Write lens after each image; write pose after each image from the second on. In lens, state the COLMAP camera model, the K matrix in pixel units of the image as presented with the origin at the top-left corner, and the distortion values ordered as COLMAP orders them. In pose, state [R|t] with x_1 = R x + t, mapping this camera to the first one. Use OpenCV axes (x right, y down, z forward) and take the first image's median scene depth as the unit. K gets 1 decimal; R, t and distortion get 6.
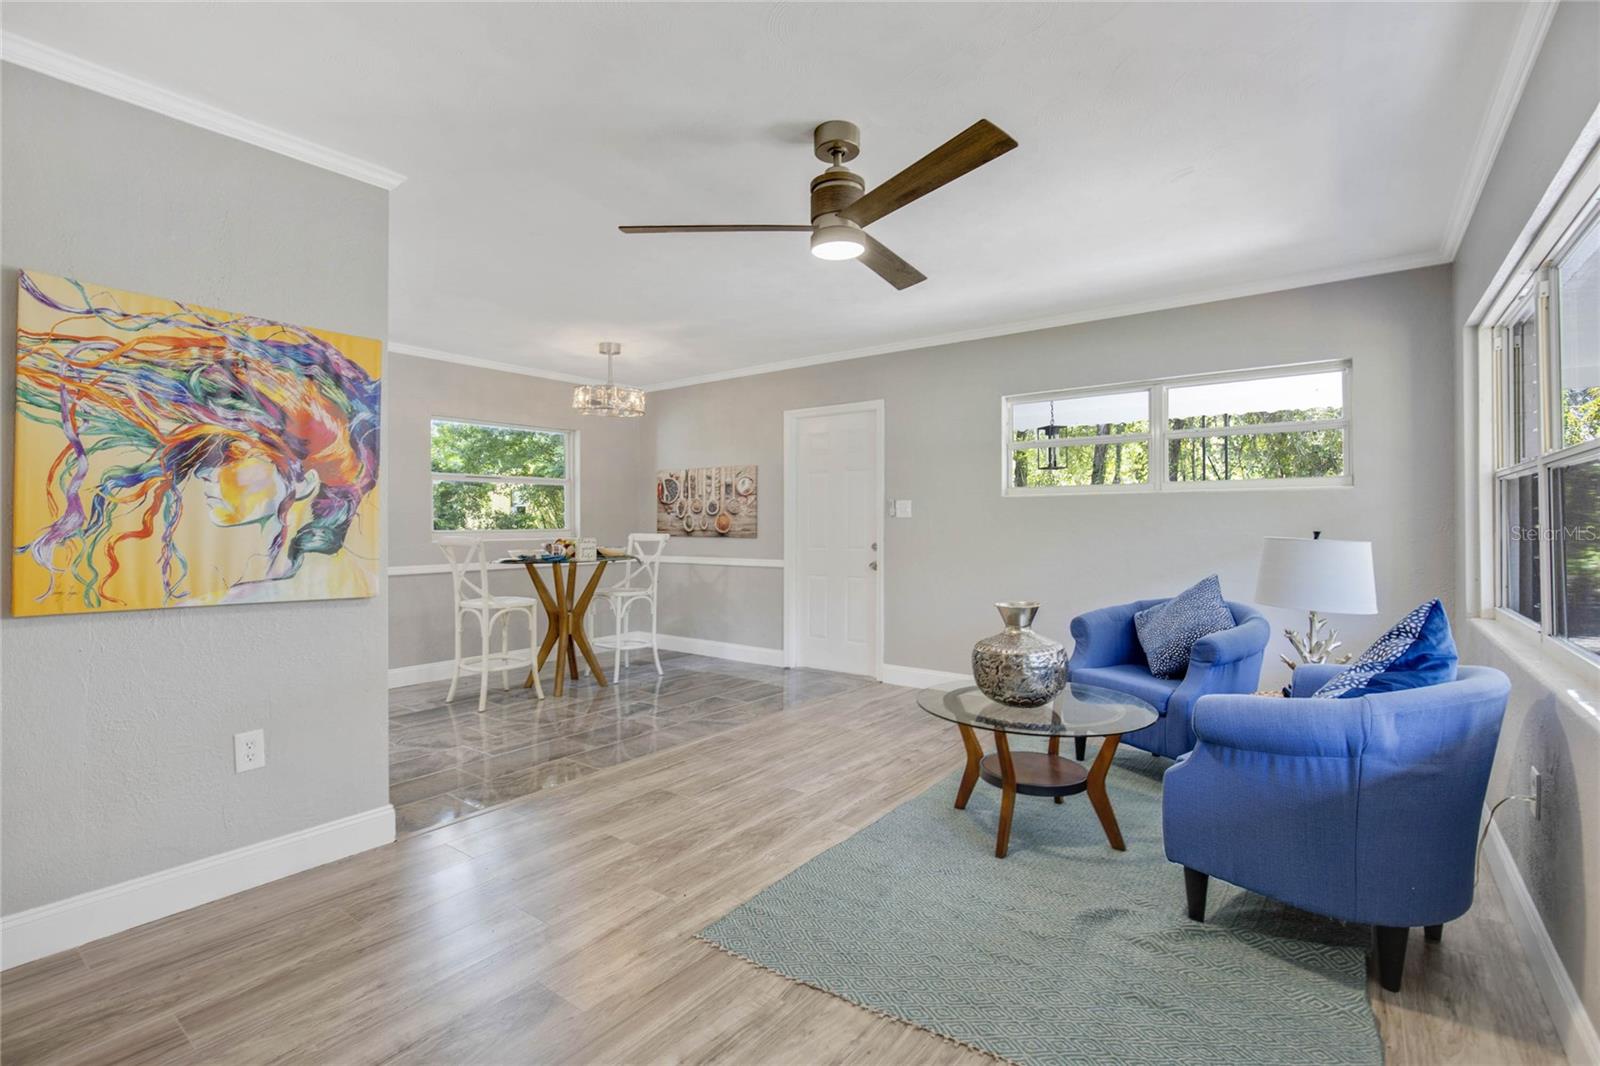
lens RADIAL K [[735.8, 0, 788.9], [0, 735.8, 522.8], [0, 0, 1]] dist [-0.037200, -0.000216]
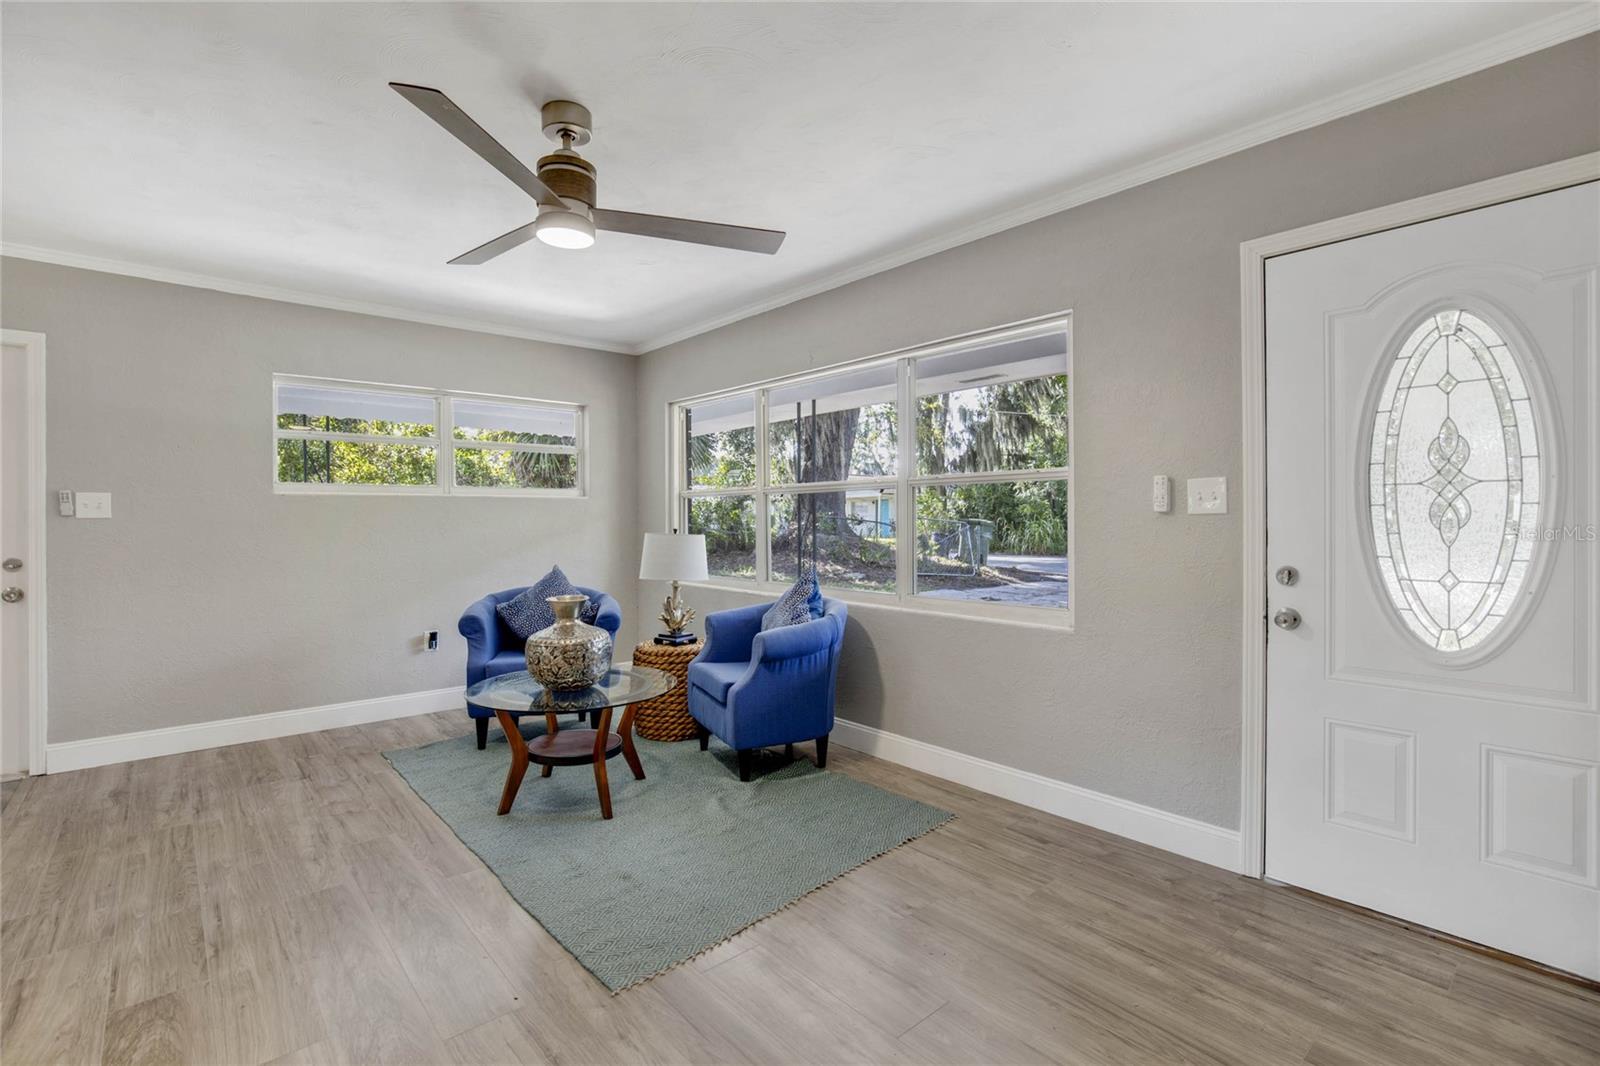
lens RADIAL K [[711.7, 0, 813.0], [0, 711.7, 525.1], [0, 0, 1]] dist [-0.018584, -0.002047]
pose [[0.176042, -0.006047, 0.984364, -0.684616], [0.002689, 0.999980, 0.005663, -0.004393], [-0.984379, 0.001650, 0.176055, 0.451211]]
